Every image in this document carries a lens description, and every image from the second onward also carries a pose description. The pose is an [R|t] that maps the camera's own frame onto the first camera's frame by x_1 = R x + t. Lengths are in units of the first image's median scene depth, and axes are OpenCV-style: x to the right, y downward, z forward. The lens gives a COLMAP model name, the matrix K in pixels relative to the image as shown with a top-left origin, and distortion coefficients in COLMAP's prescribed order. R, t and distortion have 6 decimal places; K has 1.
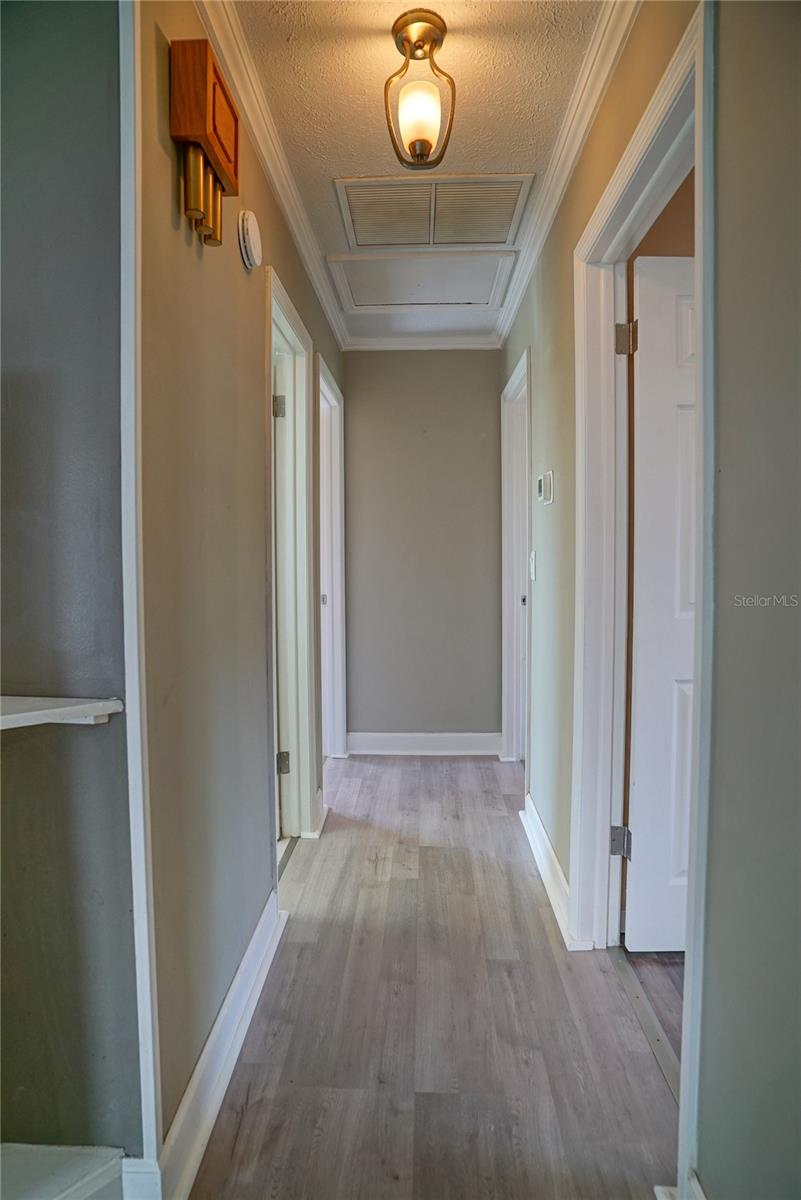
lens RADIAL K [[598.2, 0, 400.5], [0, 598.2, 600.0], [0, 0, 1]] dist [-0.078689, 0.036964]
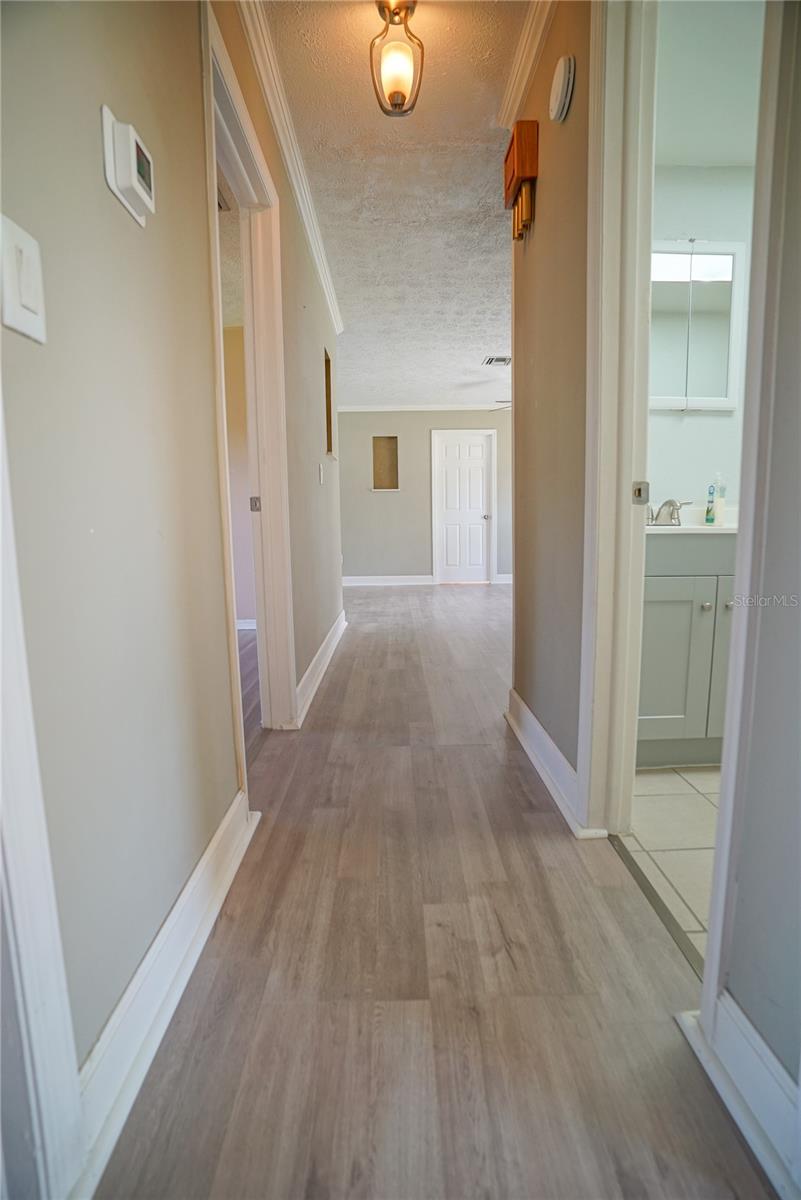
lens RADIAL K [[598.2, 0, 400.5], [0, 598.2, 600.0], [0, 0, 1]] dist [-0.078689, 0.036964]
pose [[-0.998515, 0.021561, -0.050036, 0.077145], [0.010960, 0.979081, 0.203177, 0.040770], [0.053370, 0.202327, -0.977863, 1.530277]]
